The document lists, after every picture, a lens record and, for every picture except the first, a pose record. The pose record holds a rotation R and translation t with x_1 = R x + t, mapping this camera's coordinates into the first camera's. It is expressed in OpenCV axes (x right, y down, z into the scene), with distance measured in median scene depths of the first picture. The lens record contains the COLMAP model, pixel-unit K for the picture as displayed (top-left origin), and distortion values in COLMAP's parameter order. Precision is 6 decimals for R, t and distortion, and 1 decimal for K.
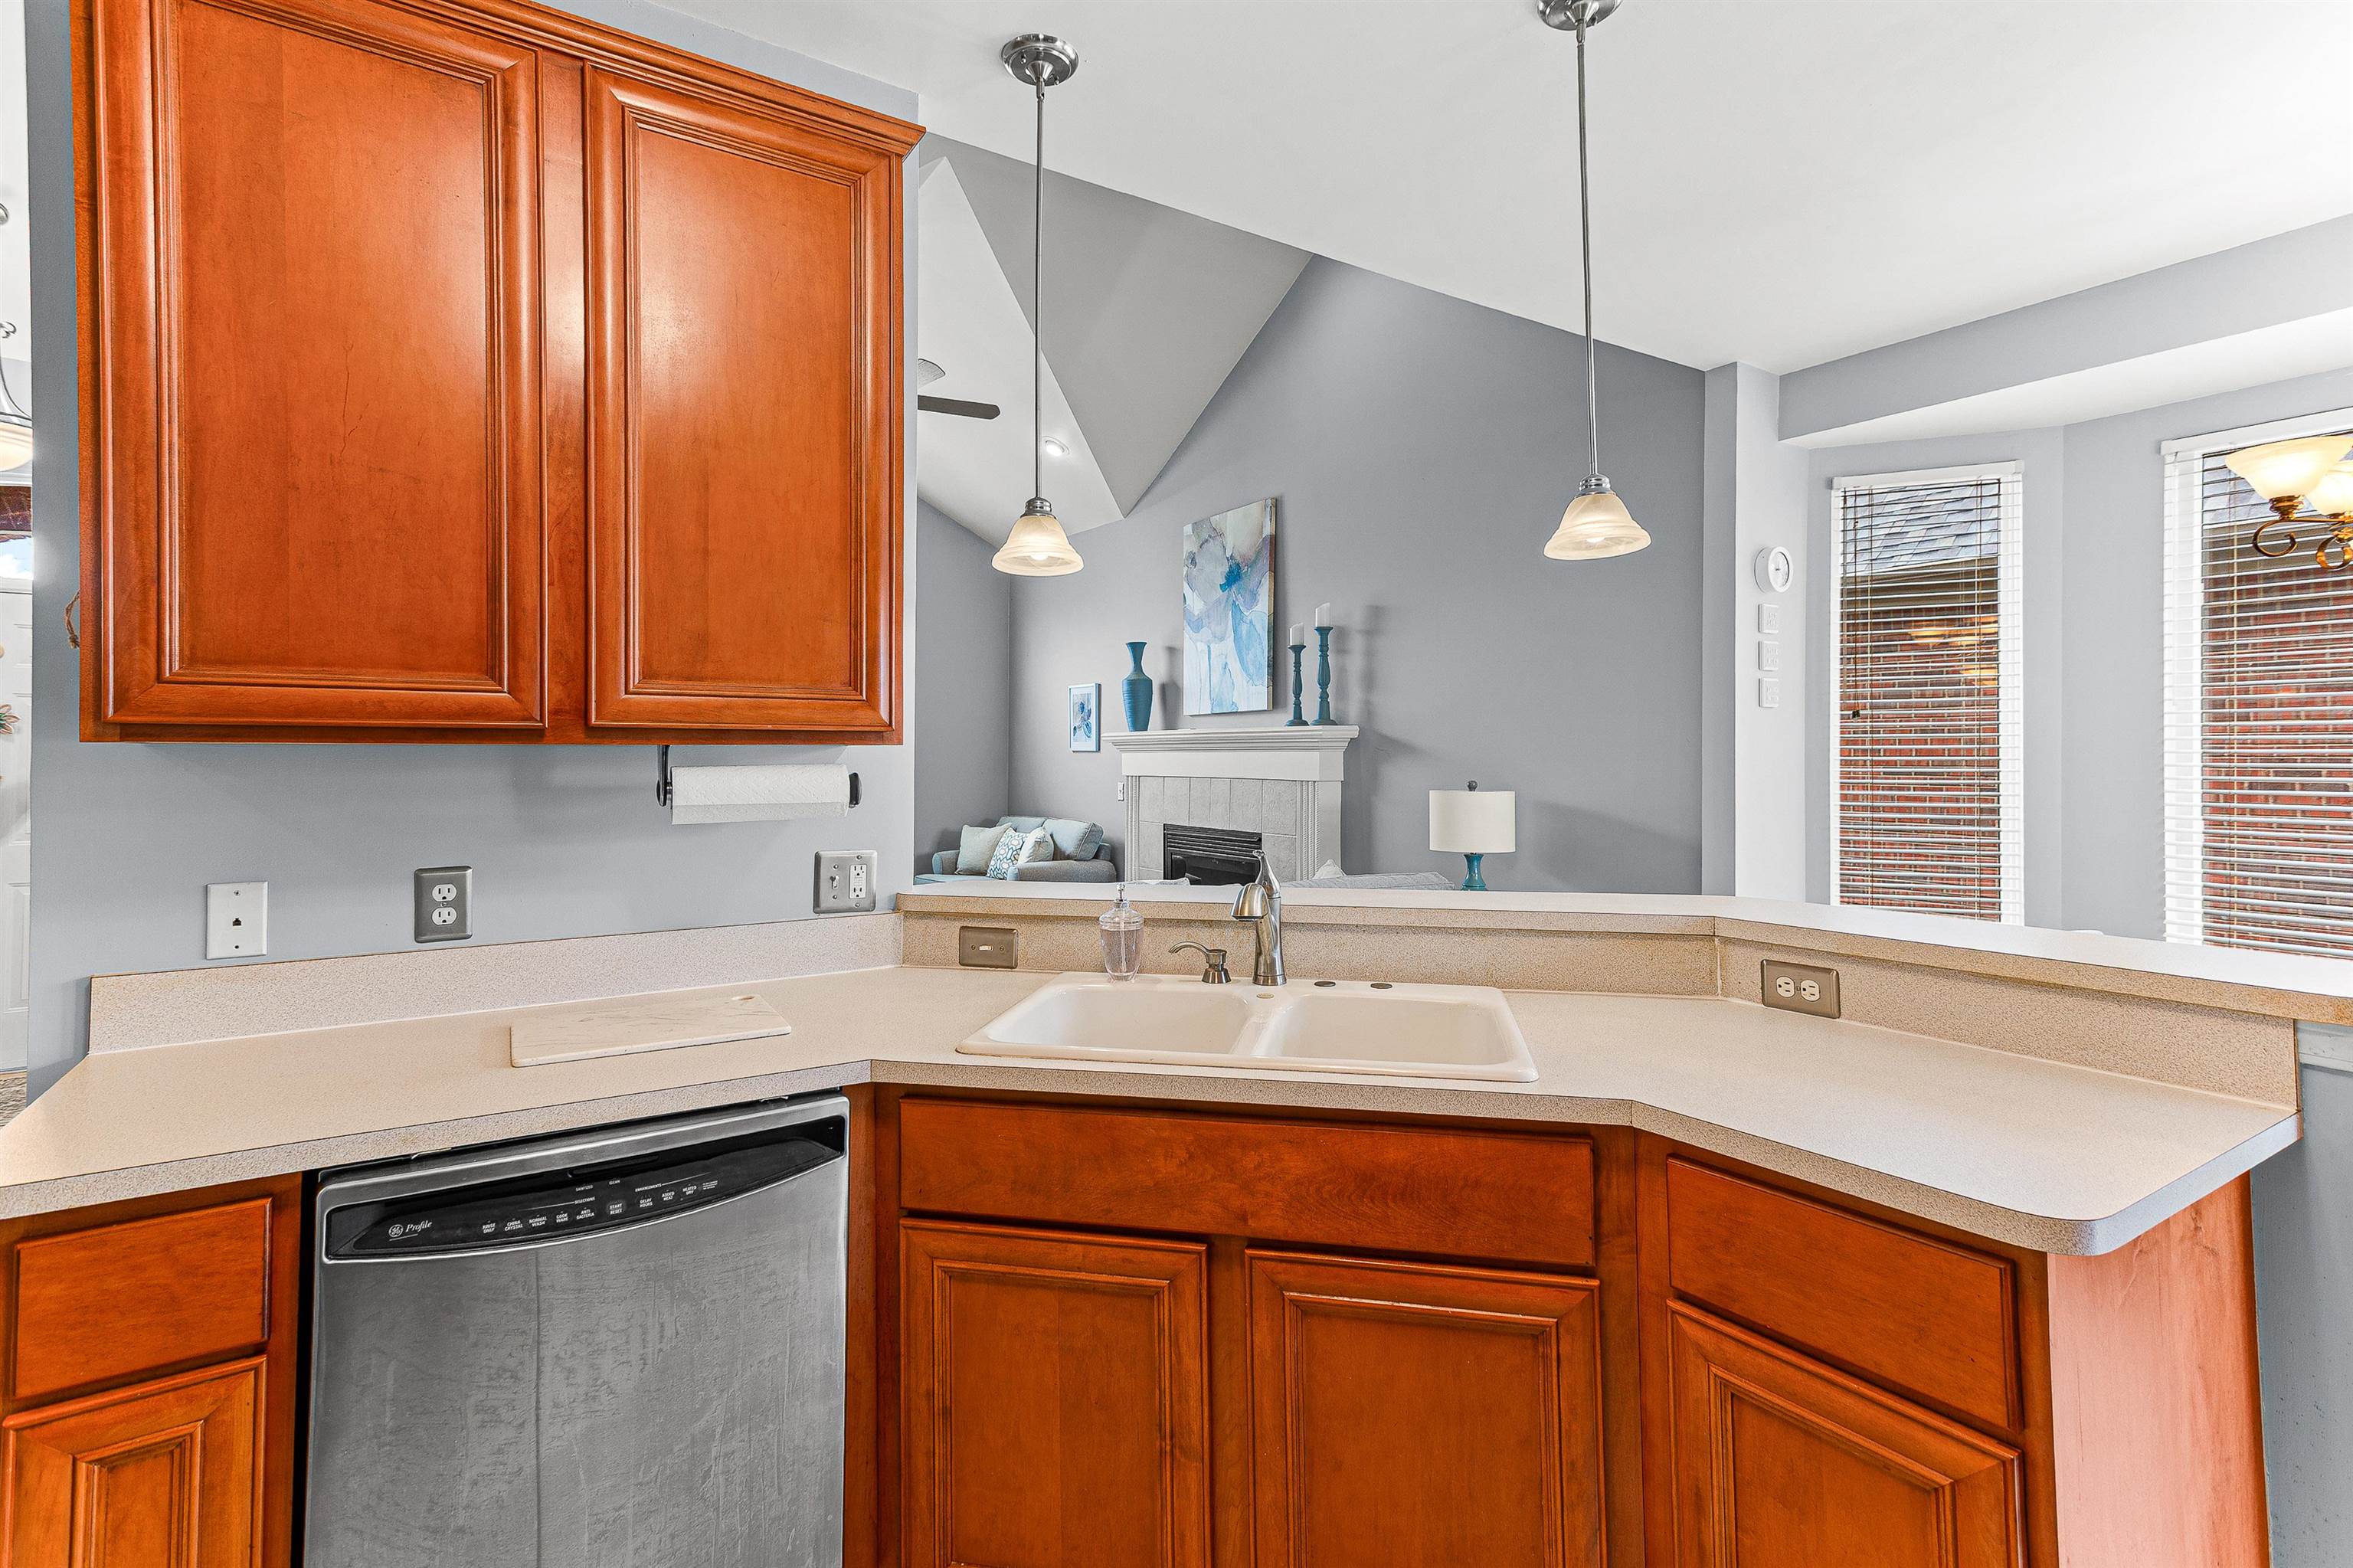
lens RADIAL K [[1152.0, 0, 1145.4], [0, 1152.0, 747.6], [0, 0, 1]] dist [0.021762, 0.004880]
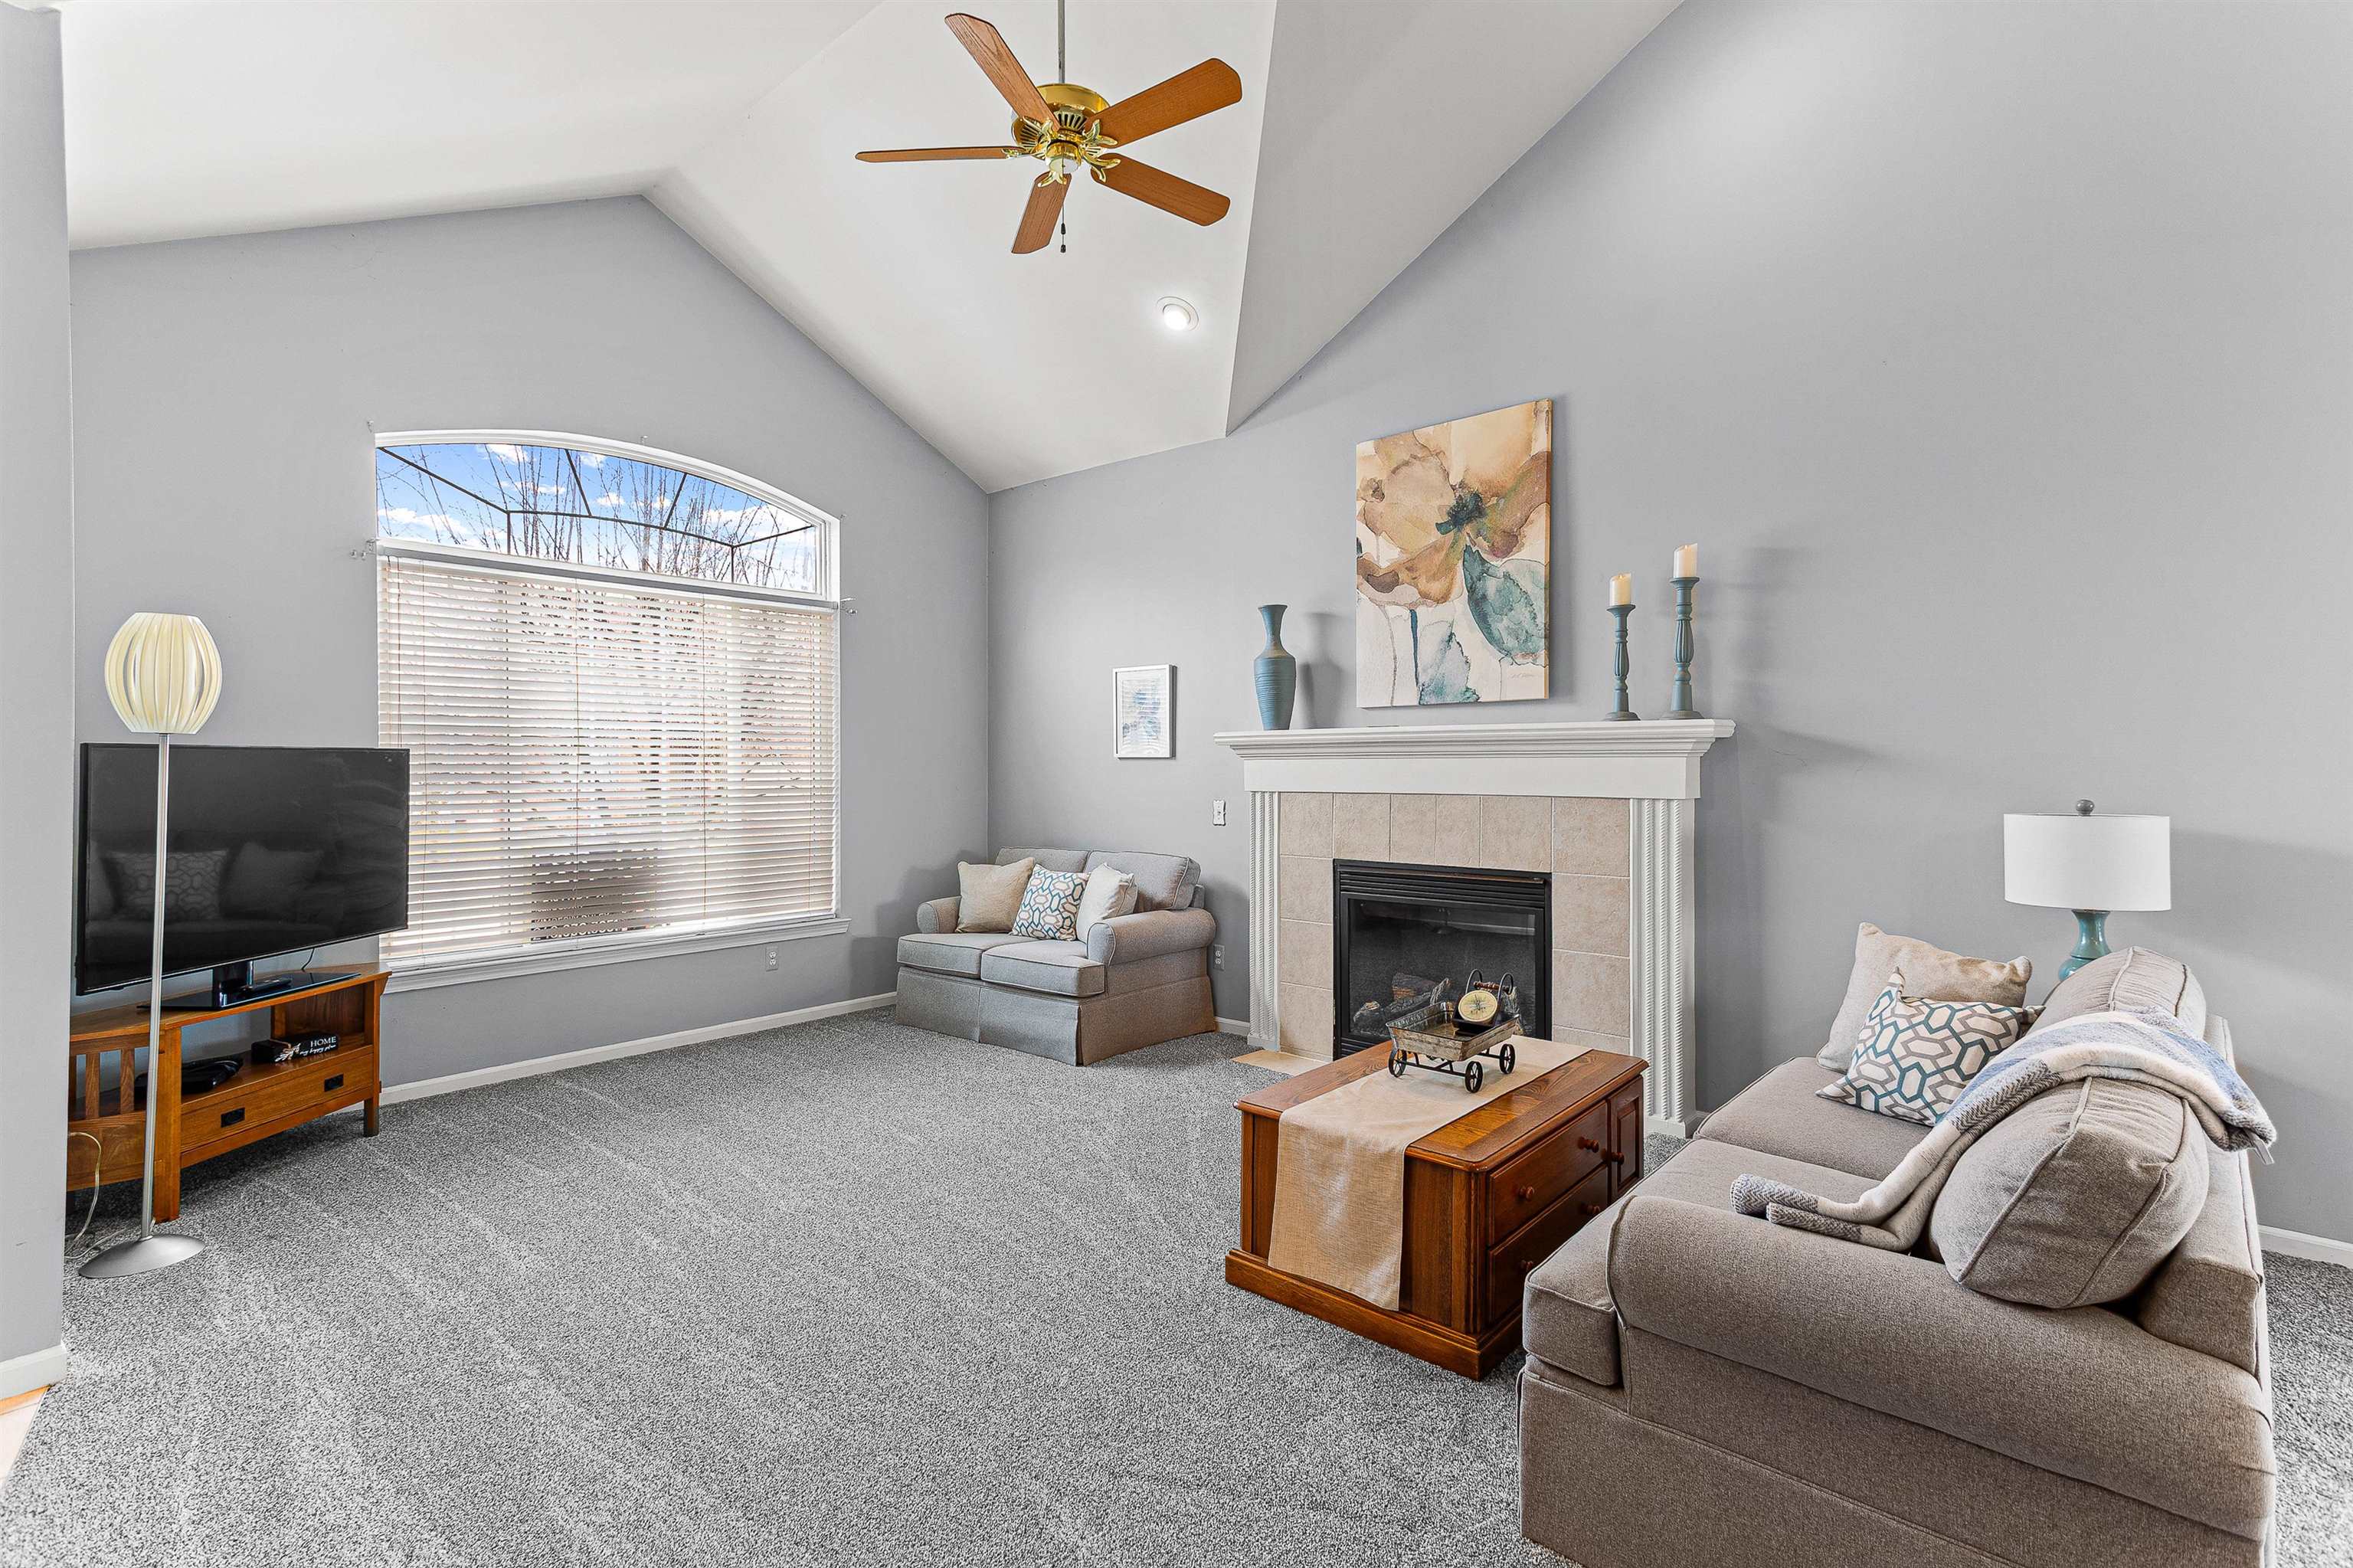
lens RADIAL K [[1152.0, 0, 1154.0], [0, 1152.0, 770.6], [0, 0, 1]] dist [0.021762, 0.004880]
pose [[0.963786, -0.006659, 0.266595, -0.303310], [0.002675, 0.999879, 0.015305, -0.000110], [-0.266665, -0.014038, 0.963687, 0.364304]]
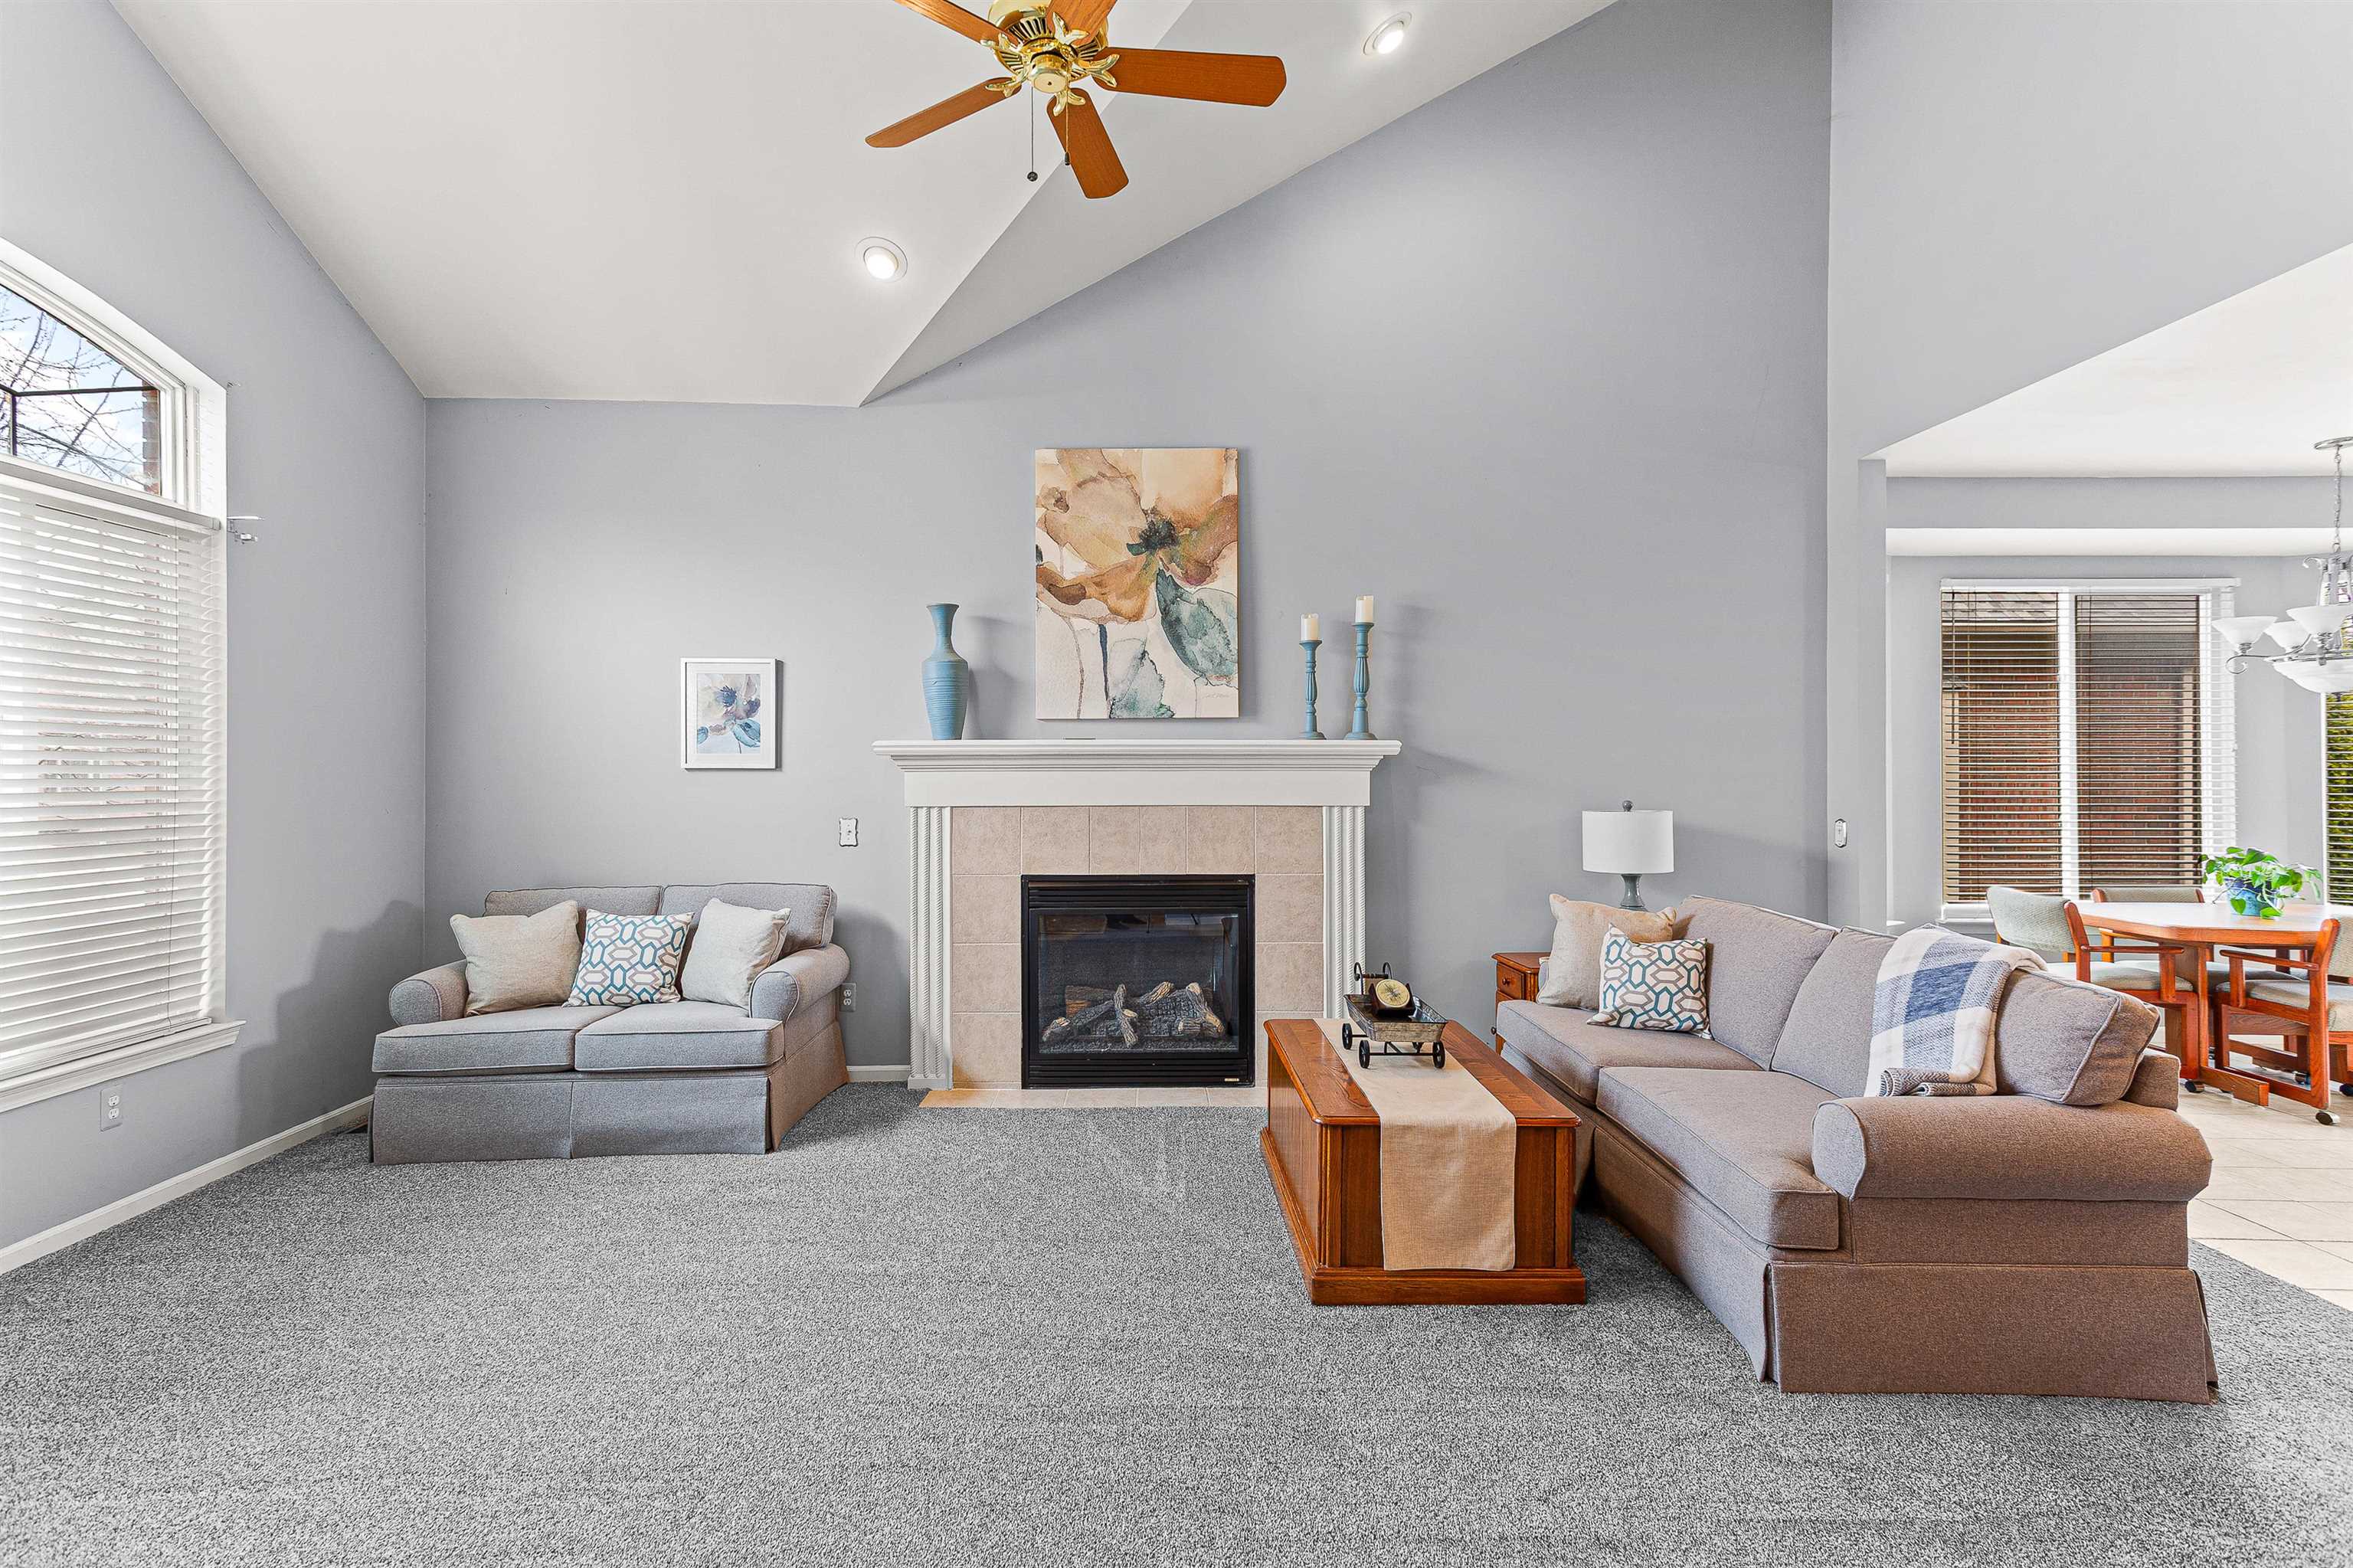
lens RADIAL K [[1152.0, 0, 1161.1], [0, 1152.0, 765.7], [0, 0, 1]] dist [0.021762, 0.004880]
pose [[0.507706, 0.001533, 0.861529, -0.575326], [-0.004872, 0.999988, 0.001092, -0.000560], [-0.861517, -0.004751, 0.507707, 0.621088]]
